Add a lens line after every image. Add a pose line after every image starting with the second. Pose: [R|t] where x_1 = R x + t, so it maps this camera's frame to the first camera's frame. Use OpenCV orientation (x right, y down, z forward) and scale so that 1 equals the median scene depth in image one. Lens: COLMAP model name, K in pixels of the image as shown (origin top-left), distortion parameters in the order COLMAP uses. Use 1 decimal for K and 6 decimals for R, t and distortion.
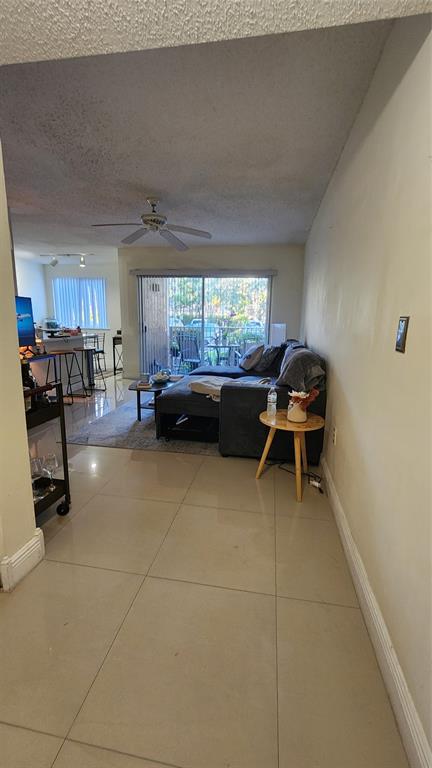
lens RADIAL K [[316.1, 0, 220.2], [0, 316.1, 383.3], [0, 0, 1]] dist [-0.001576, 0.000081]
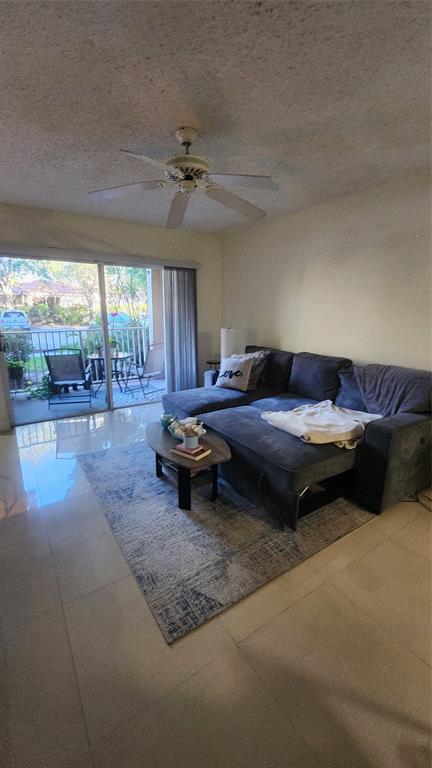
lens RADIAL K [[316.0, 0, 216.0], [0, 316.0, 384.0], [0, 0, 1]] dist [0.000101, 0.000237]
pose [[0.741410, -0.177824, 0.647063, -0.383267], [0.145228, 0.983918, 0.103995, -0.119014], [-0.655149, 0.016869, 0.755311, 0.337459]]
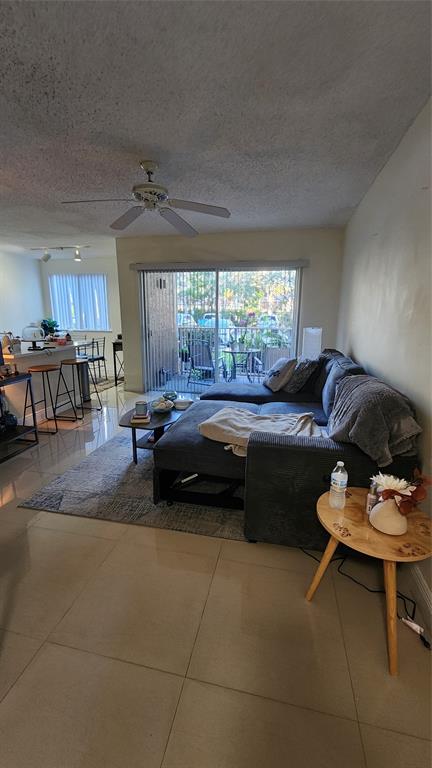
lens RADIAL K [[316.0, 0, 216.0], [0, 316.0, 384.0], [0, 0, 1]] dist [0.000101, 0.000237]
pose [[0.998622, -0.001746, -0.052458, -0.013758], [0.003034, 0.999696, 0.024477, -0.061037], [0.052400, -0.024603, 0.998323, 0.170231]]
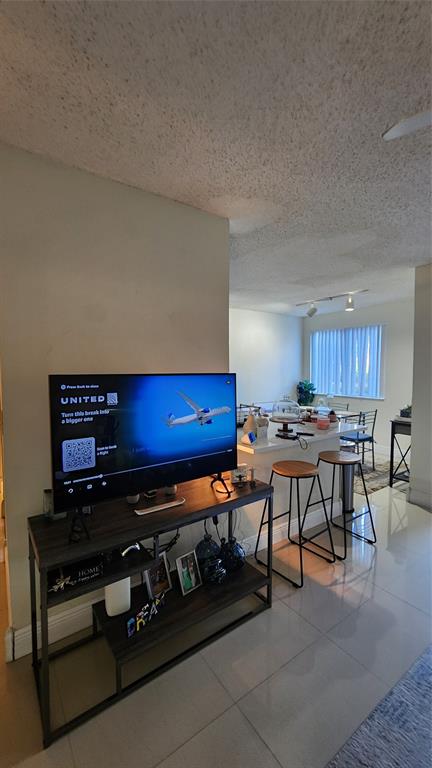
lens RADIAL K [[316.0, 0, 216.0], [0, 316.0, 384.0], [0, 0, 1]] dist [0.000101, 0.000237]
pose [[0.697557, 0.014705, -0.716378, -0.178534], [-0.124815, 0.986998, -0.101276, -0.133423], [0.705574, 0.160060, 0.690323, 0.427525]]
